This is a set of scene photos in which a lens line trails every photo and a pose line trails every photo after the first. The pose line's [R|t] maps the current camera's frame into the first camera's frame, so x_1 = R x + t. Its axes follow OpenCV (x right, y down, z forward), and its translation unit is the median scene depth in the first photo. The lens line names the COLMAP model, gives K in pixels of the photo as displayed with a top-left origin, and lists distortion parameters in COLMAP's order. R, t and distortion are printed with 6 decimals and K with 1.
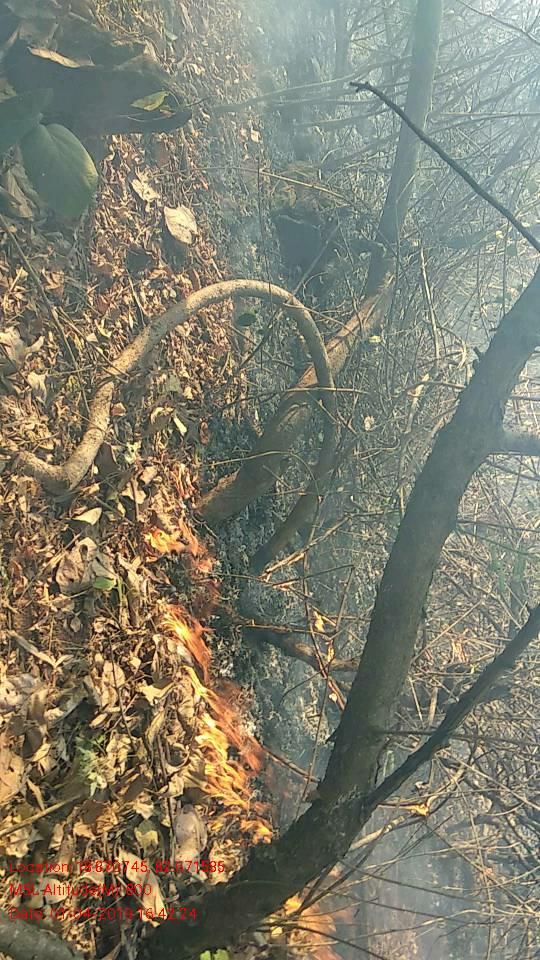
lens RADIAL K [[788.1, 0, 270.8], [0, 788.1, 480.3], [0, 0, 1]] dist [0.071669, 0.003485]
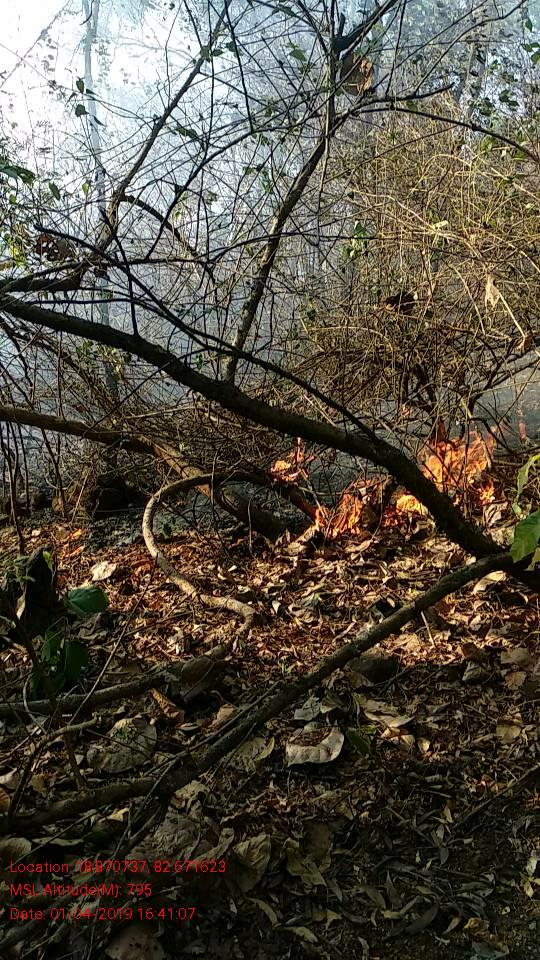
lens RADIAL K [[788.1, 0, 269.6], [0, 788.1, 480.1], [0, 0, 1]] dist [0.071669, 0.003485]
pose [[0.030711, -0.992724, 0.116426, -0.149700], [0.997464, 0.022957, -0.067365, 0.135398], [0.064202, 0.118200, 0.990912, -0.714537]]
